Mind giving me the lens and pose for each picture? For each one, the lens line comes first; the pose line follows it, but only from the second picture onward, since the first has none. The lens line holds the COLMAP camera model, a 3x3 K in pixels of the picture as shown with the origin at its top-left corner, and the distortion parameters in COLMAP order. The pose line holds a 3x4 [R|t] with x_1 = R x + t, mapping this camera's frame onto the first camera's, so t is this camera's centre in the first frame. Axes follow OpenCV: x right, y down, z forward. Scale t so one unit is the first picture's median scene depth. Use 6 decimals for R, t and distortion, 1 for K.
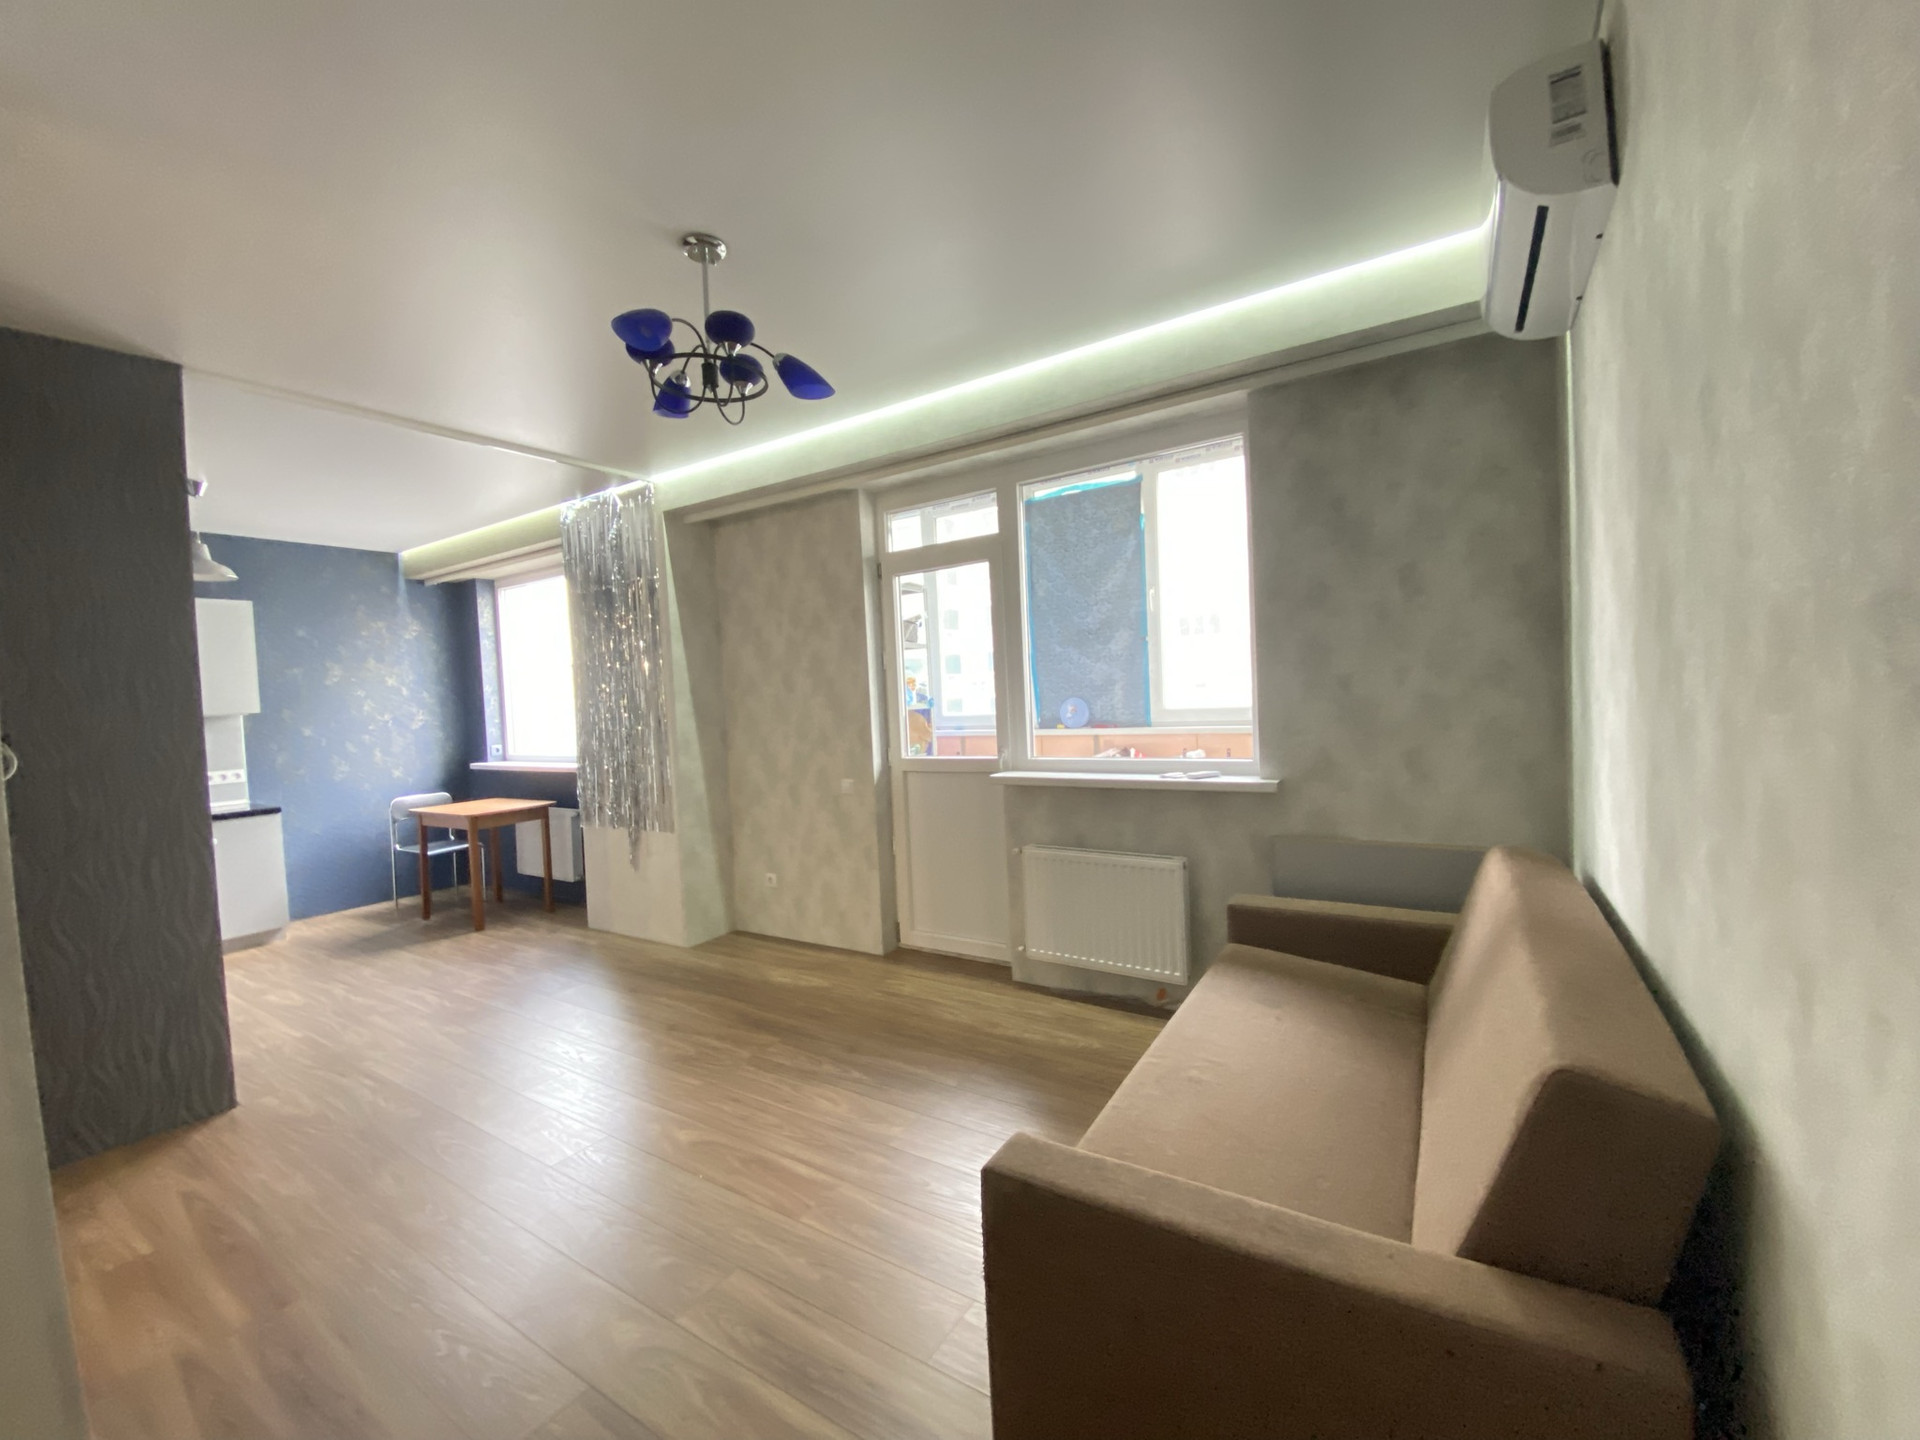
lens RADIAL K [[777.3, 0, 978.5], [0, 777.3, 724.6], [0, 0, 1]] dist [-0.002364, -0.007870]
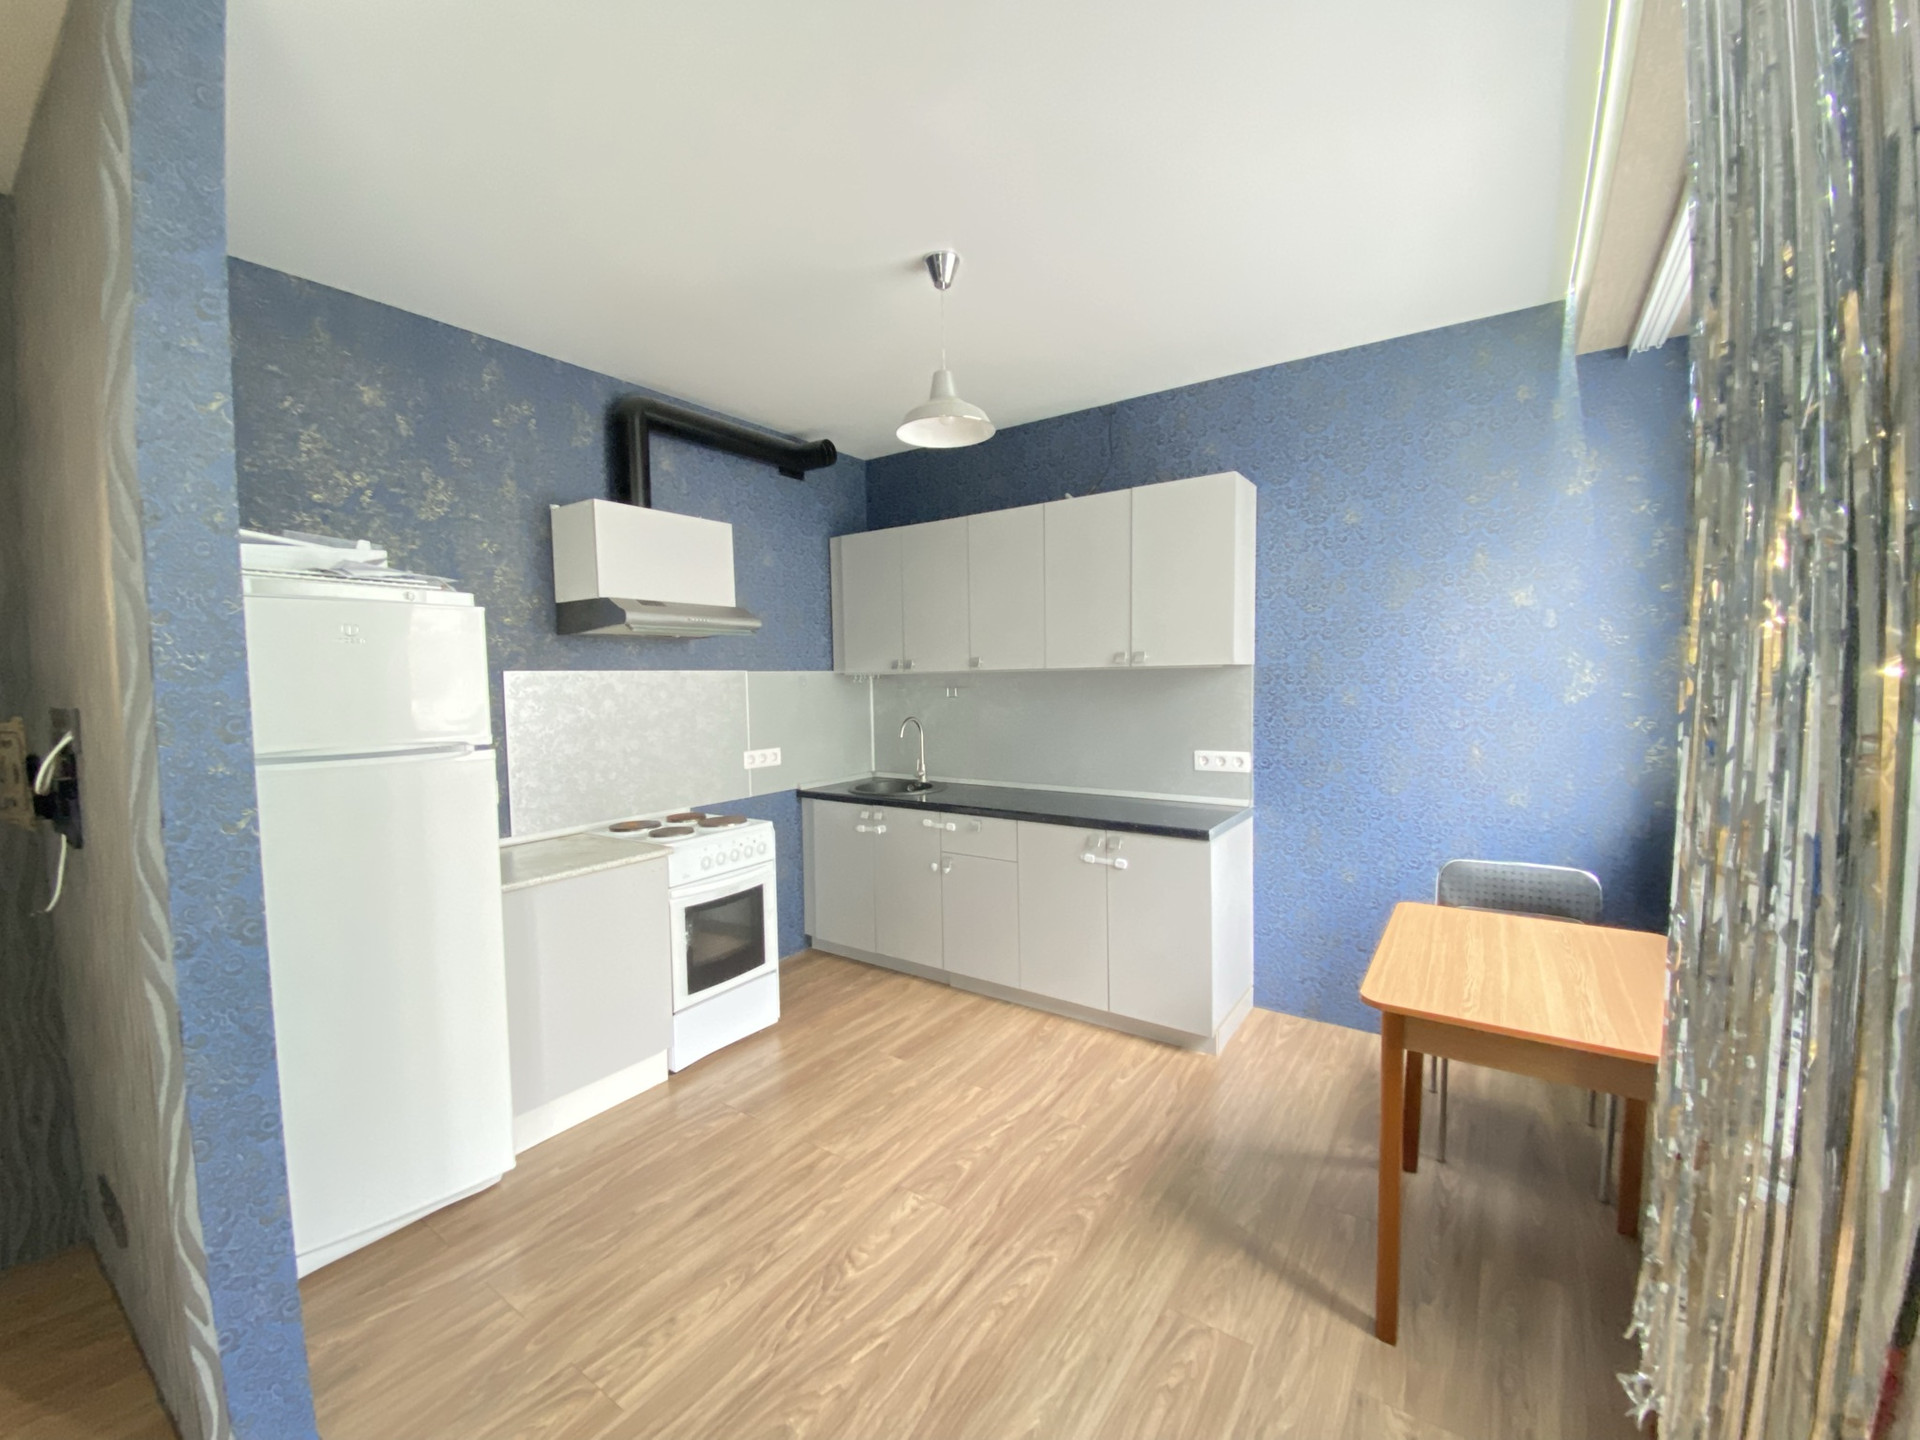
lens RADIAL K [[777.3, 0, 962.1], [0, 777.3, 721.7], [0, 0, 1]] dist [-0.002364, -0.007870]
pose [[-0.054951, 0.107331, -0.992704, -0.388642], [-0.017572, 0.993948, 0.108438, -0.037334], [0.998334, 0.023403, -0.052732, 0.971515]]
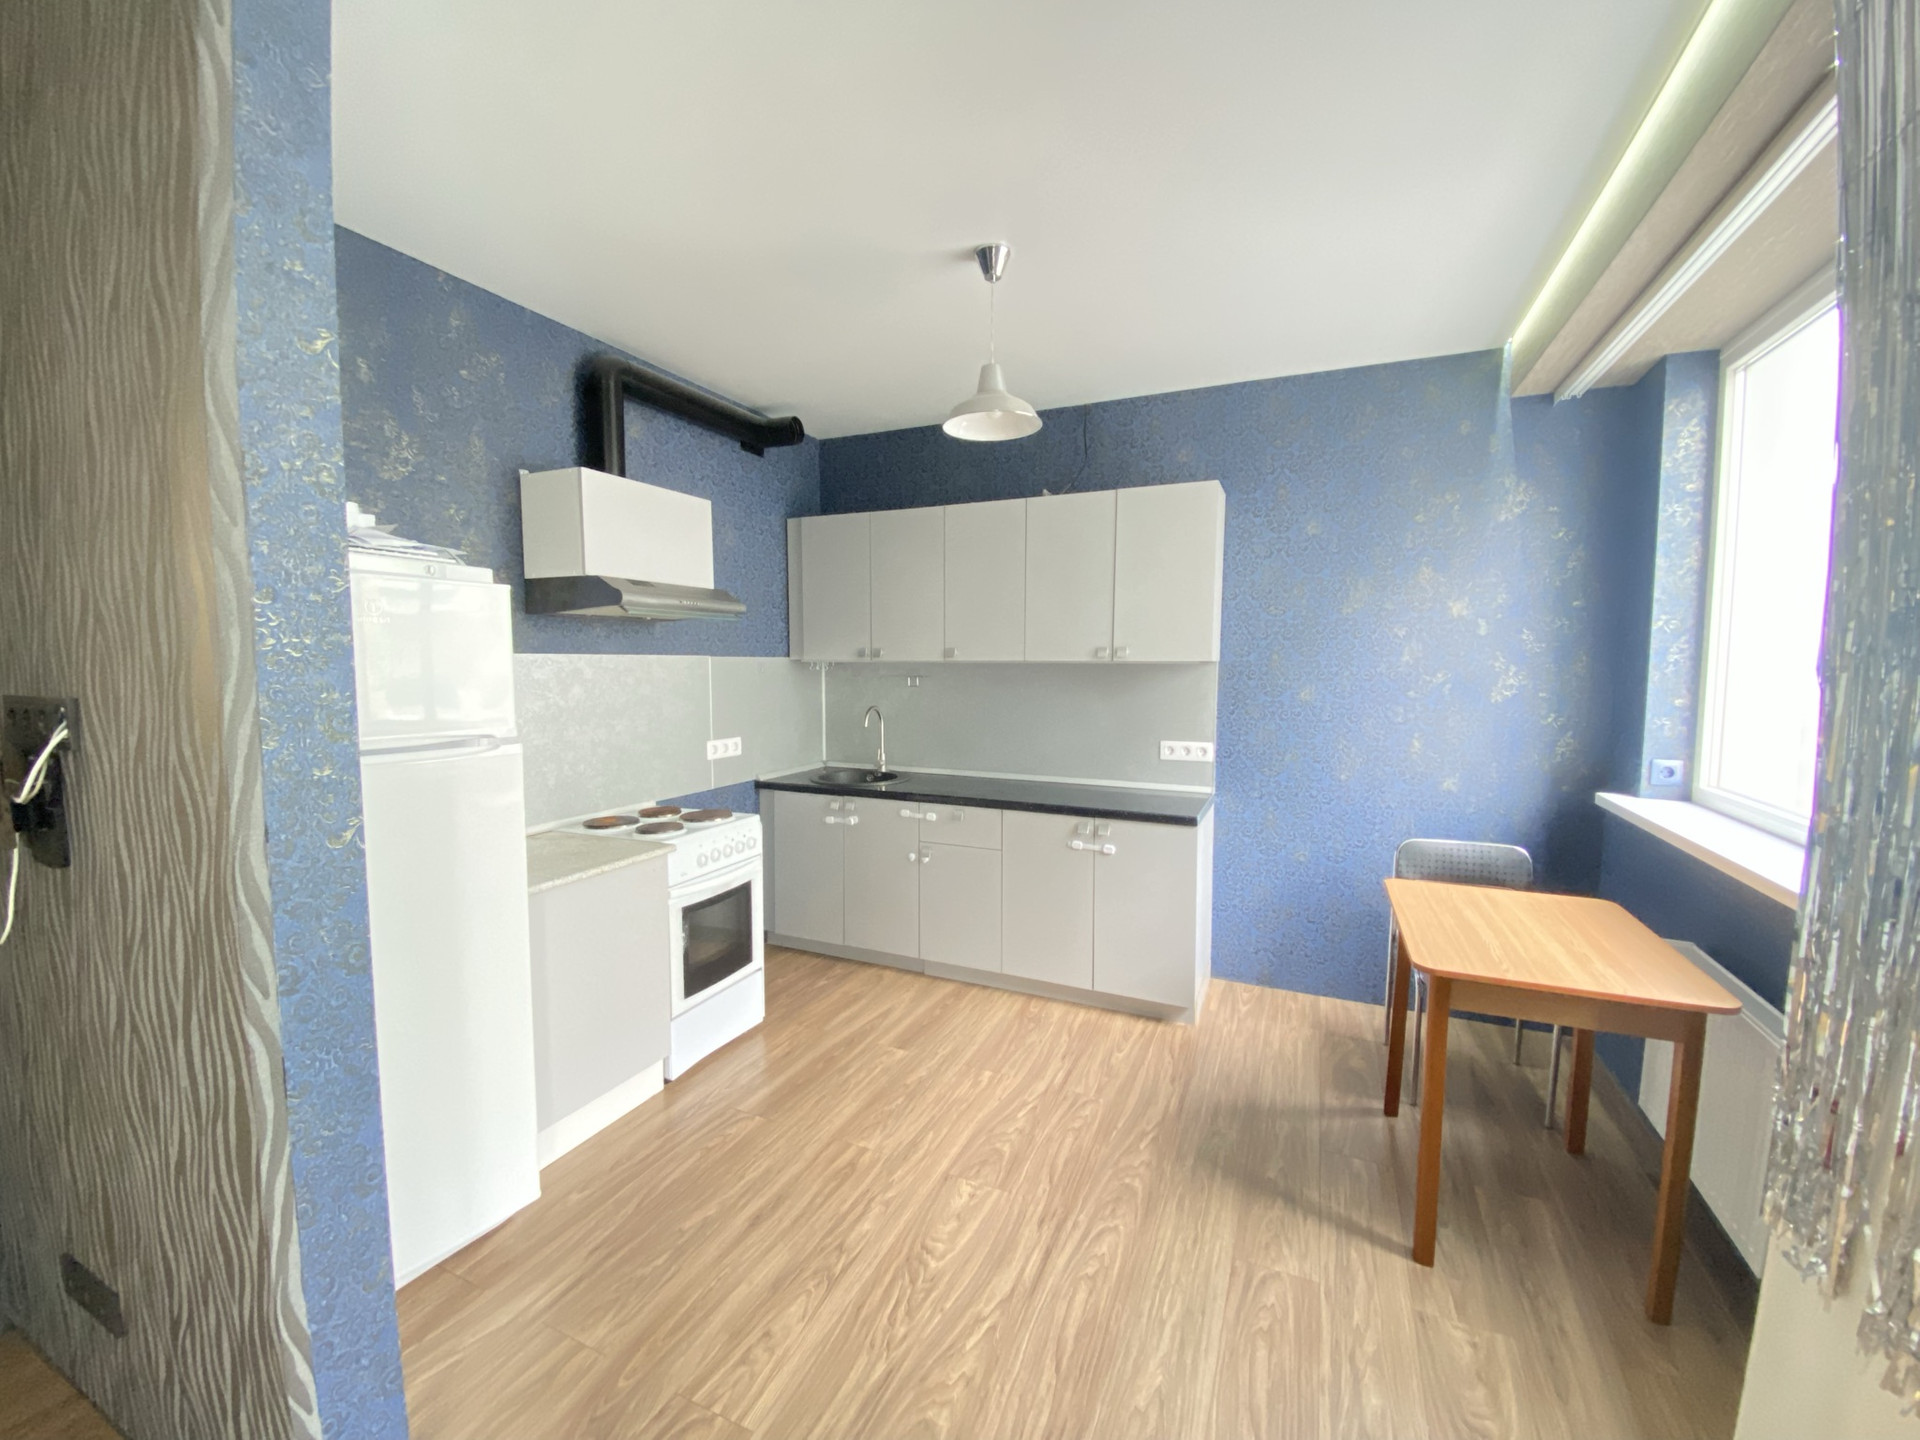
lens RADIAL K [[777.3, 0, 958.0], [0, 777.3, 721.1], [0, 0, 1]] dist [-0.002364, -0.007870]
pose [[0.128022, 0.126891, -0.983620, -0.389936], [-0.046440, 0.991460, 0.121858, -0.039686], [0.990683, 0.030079, 0.132822, 0.838215]]
